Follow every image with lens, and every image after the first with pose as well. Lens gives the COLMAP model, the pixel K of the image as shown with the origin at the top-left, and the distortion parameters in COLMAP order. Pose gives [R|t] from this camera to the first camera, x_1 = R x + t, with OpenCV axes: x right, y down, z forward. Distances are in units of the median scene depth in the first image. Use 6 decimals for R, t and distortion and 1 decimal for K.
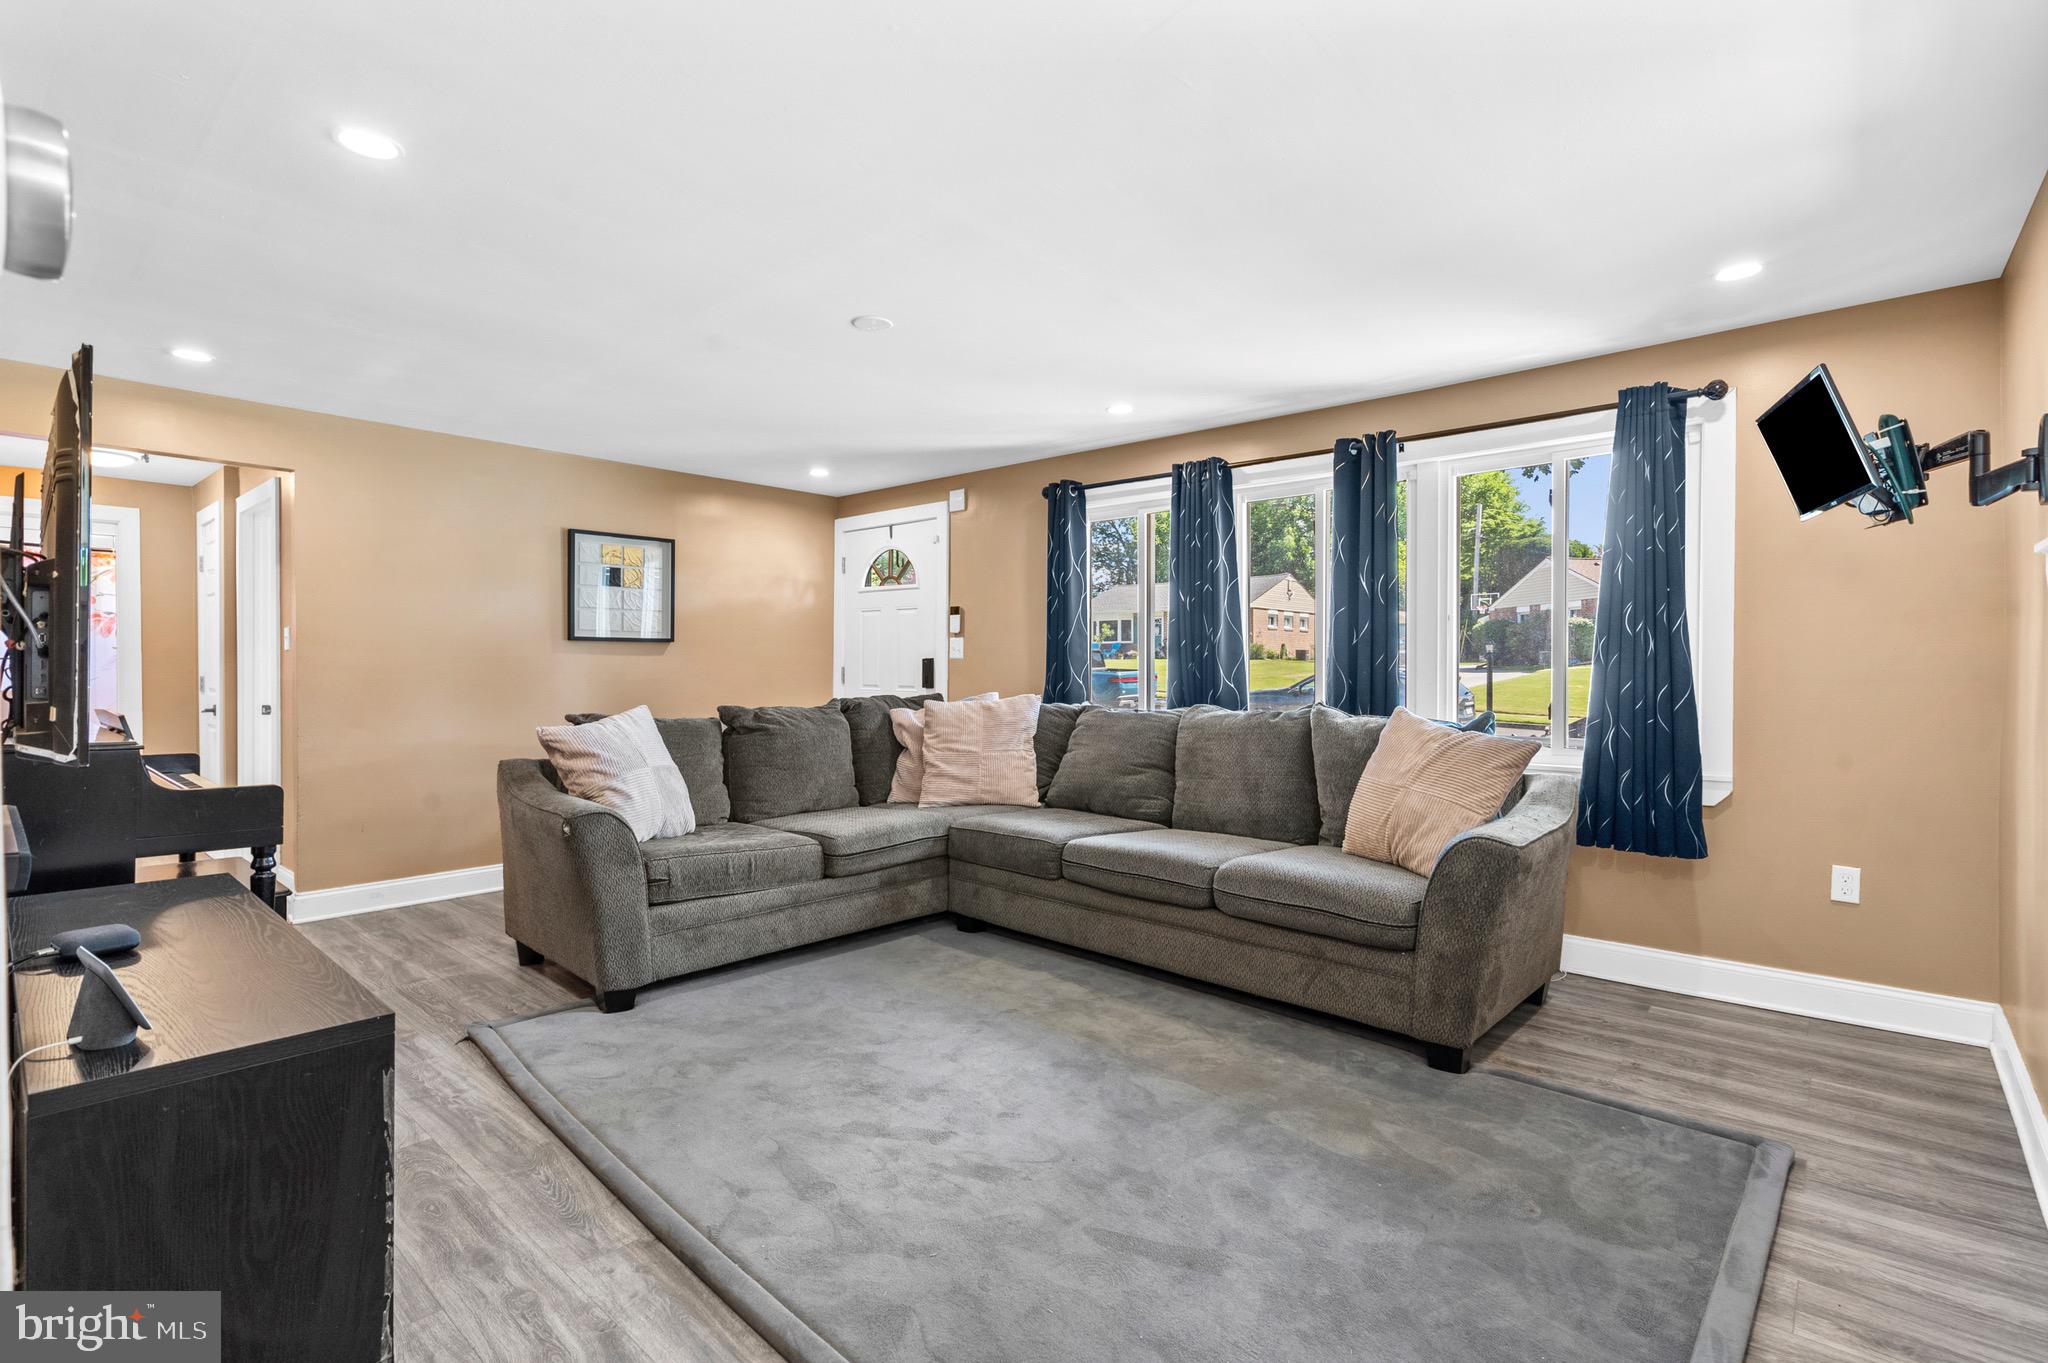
lens RADIAL K [[945.5, 0, 1043.0], [0, 945.5, 674.6], [0, 0, 1]] dist [-0.004558, 0.002526]
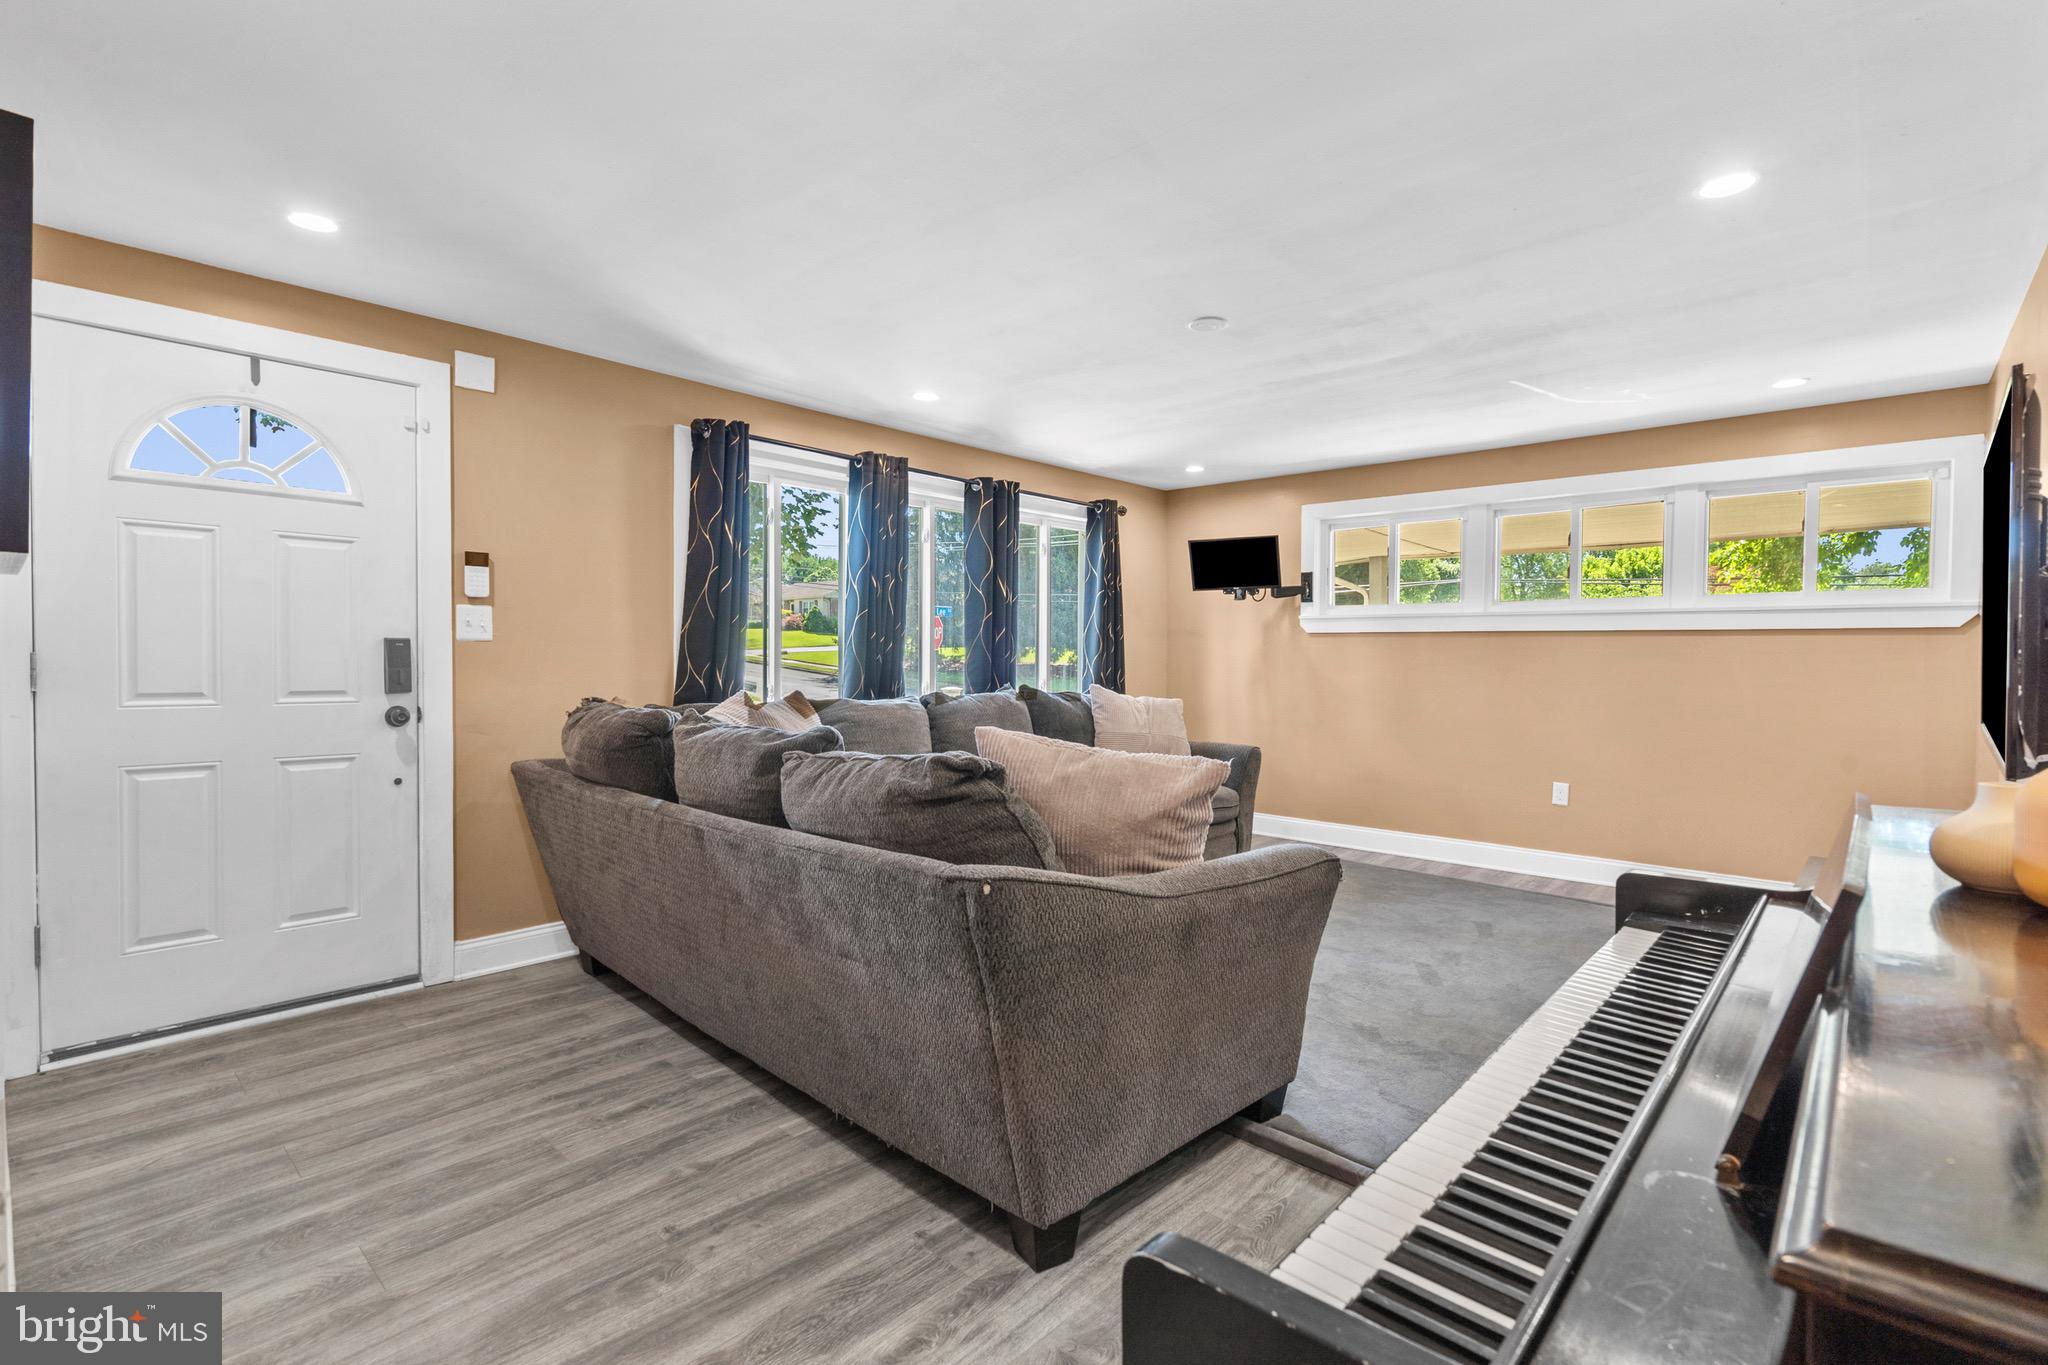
lens RADIAL K [[945.5, 0, 1027.6], [0, 945.5, 663.4], [0, 0, 1]] dist [-0.004558, 0.002526]
pose [[0.030585, -0.012167, 0.999458, -0.884630], [-0.000638, 0.999925, 0.012192, -0.014096], [-0.999532, -0.001011, 0.030575, 0.844675]]
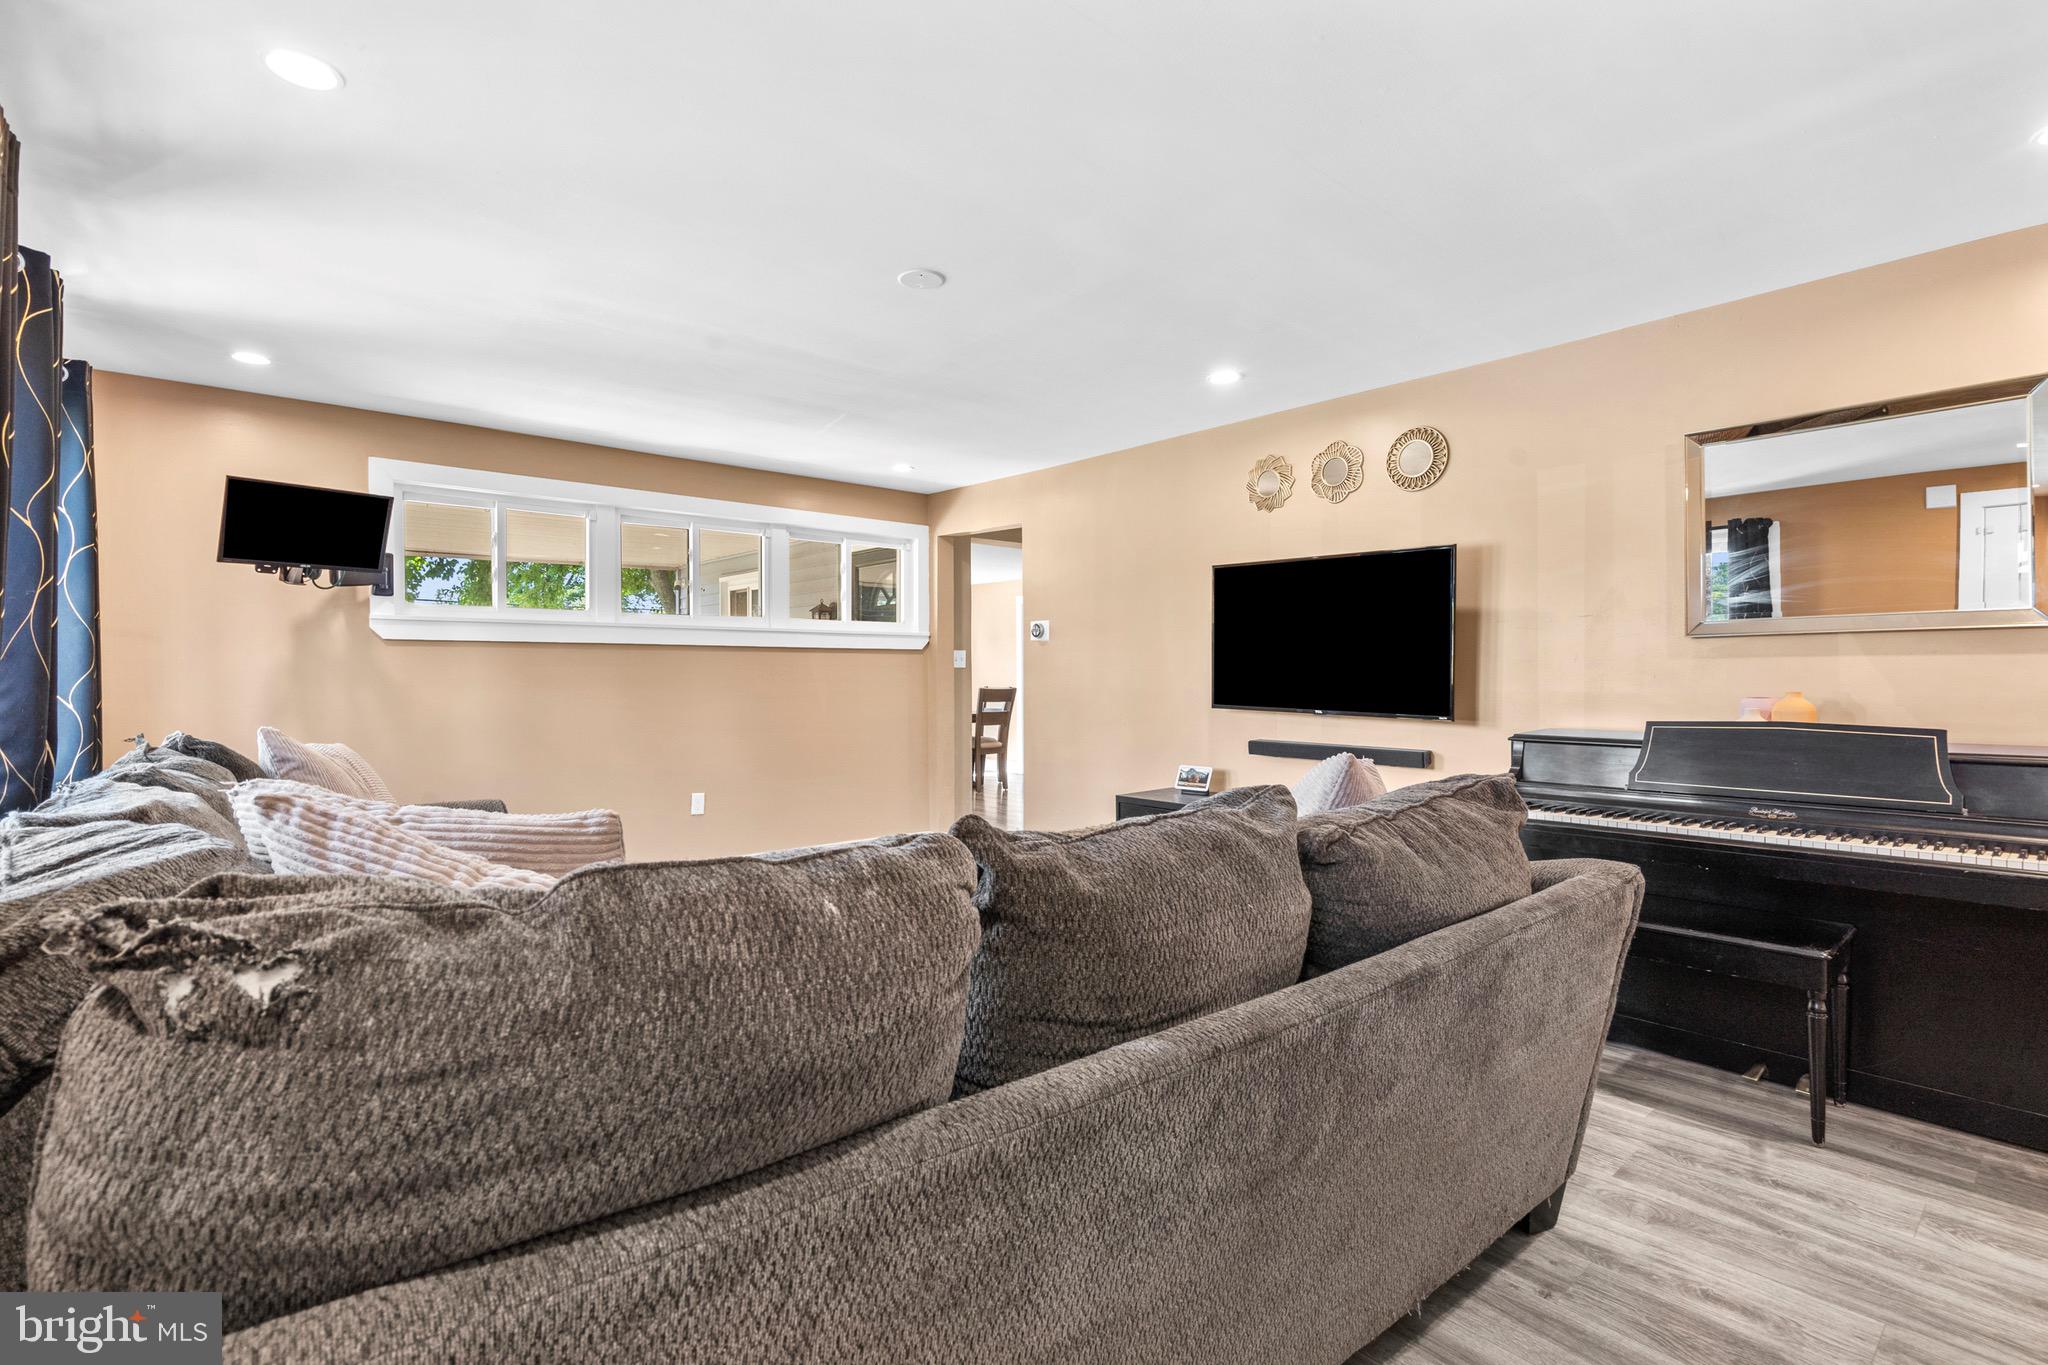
lens RADIAL K [[945.5, 0, 1019.8], [0, 945.5, 679.2], [0, 0, 1]] dist [-0.004558, 0.002526]
pose [[-0.990299, 0.000101, 0.138955, -0.270660], [0.002007, 0.999906, 0.013578, -0.013111], [-0.138940, 0.013725, -0.990206, 1.346088]]
